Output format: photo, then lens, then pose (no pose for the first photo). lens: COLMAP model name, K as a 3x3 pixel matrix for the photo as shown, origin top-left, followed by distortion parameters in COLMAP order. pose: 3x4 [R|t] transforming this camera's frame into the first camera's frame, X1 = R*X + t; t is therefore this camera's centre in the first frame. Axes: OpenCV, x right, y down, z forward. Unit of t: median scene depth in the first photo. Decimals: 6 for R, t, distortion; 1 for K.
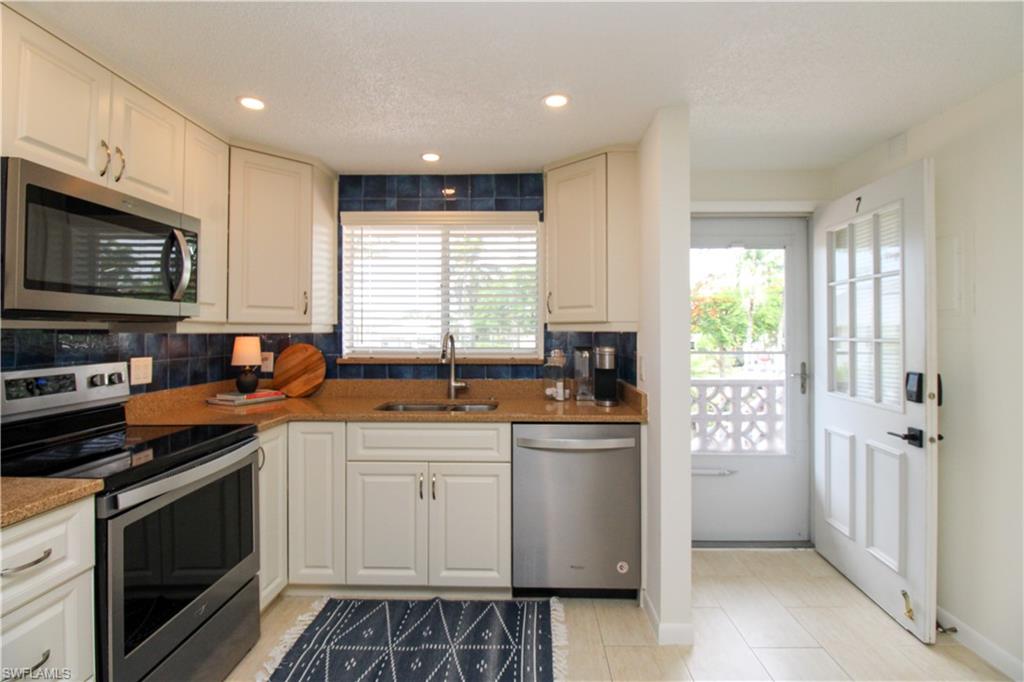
lens RADIAL K [[486.4, 0, 517.2], [0, 486.4, 324.9], [0, 0, 1]] dist [0.000670, -0.013189]
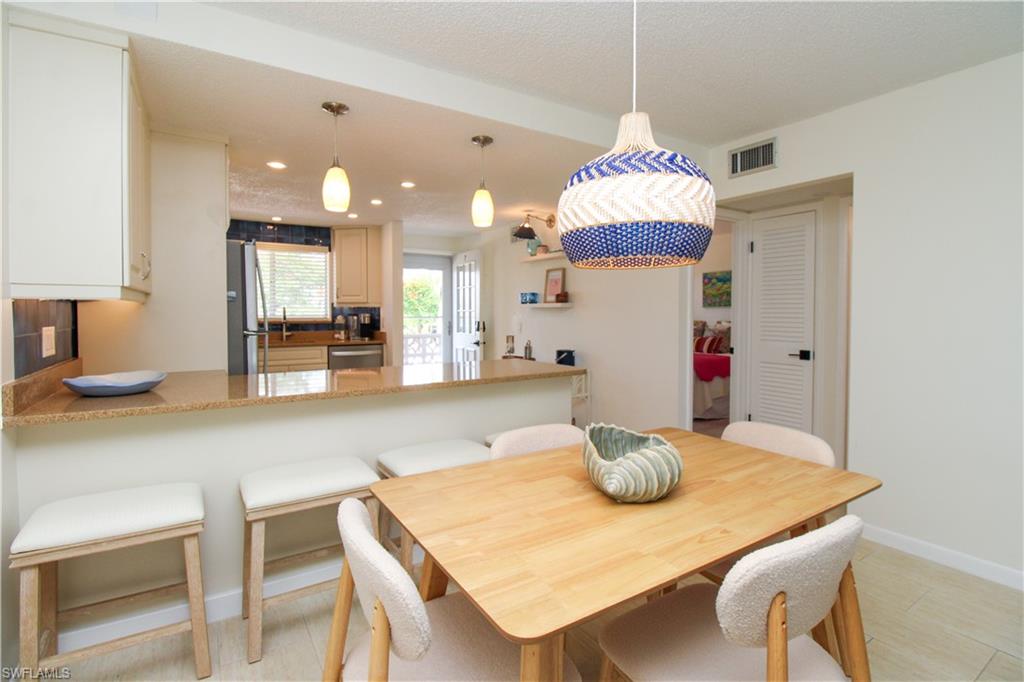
lens RADIAL K [[486.4, 0, 517.2], [0, 486.4, 324.9], [0, 0, 1]] dist [0.000670, -0.013189]
pose [[0.828681, -0.014471, 0.559534, -0.477369], [-0.008013, 0.999257, 0.037711, 0.006111], [-0.559663, -0.035734, 0.827949, -1.201161]]
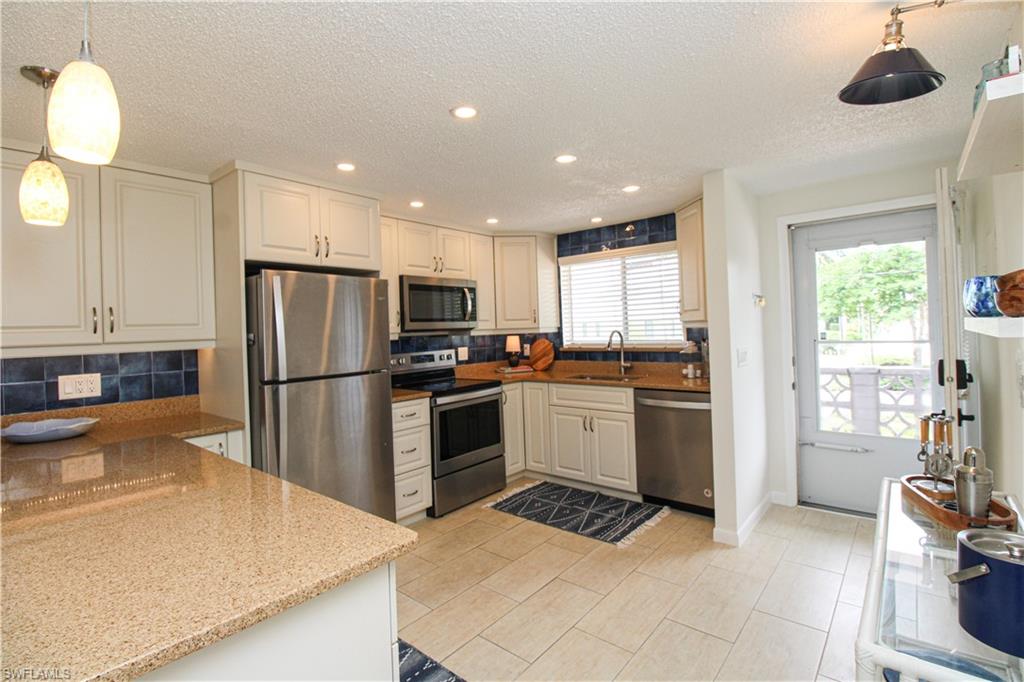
lens RADIAL K [[479.4, 0, 514.0], [0, 479.4, 324.5], [0, 0, 1]] dist [0.000565, 0.000336]
pose [[0.773736, -0.032849, -0.632656, 0.584154], [0.043441, 0.999055, 0.001254, -0.019711], [0.632017, -0.028454, 0.774432, -0.376379]]
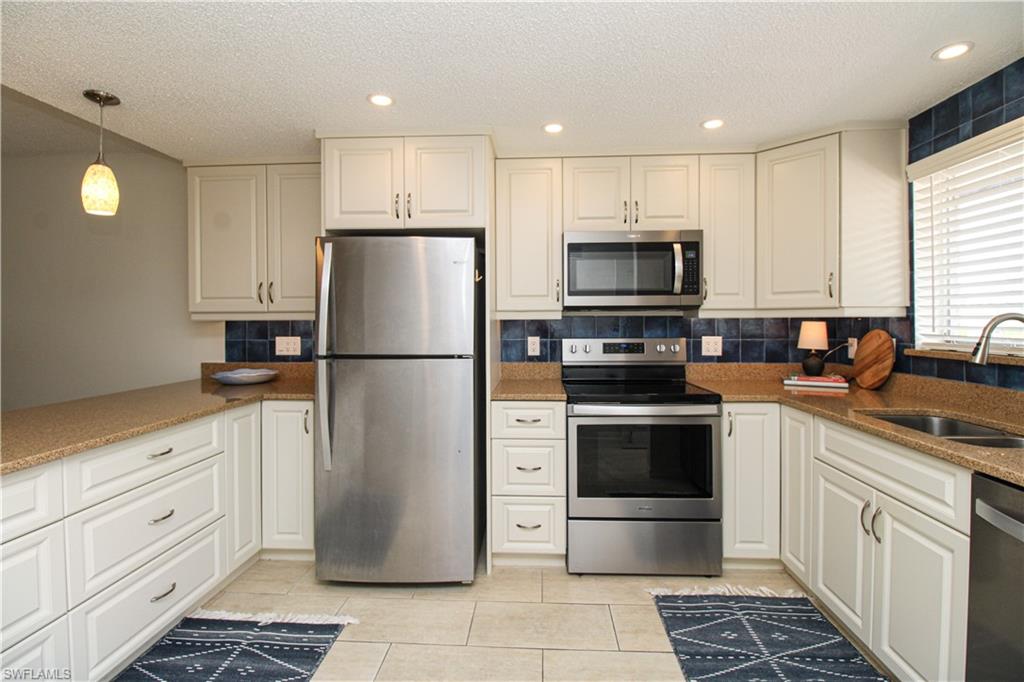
lens RADIAL K [[473.1, 0, 514.3], [0, 473.1, 324.8], [0, 0, 1]] dist [-0.001950, -0.012171]
pose [[-0.044468, 0.007279, -0.998984, 0.482761], [0.017493, 0.999826, 0.006507, 0.014430], [0.998858, -0.017186, -0.044587, 0.422769]]
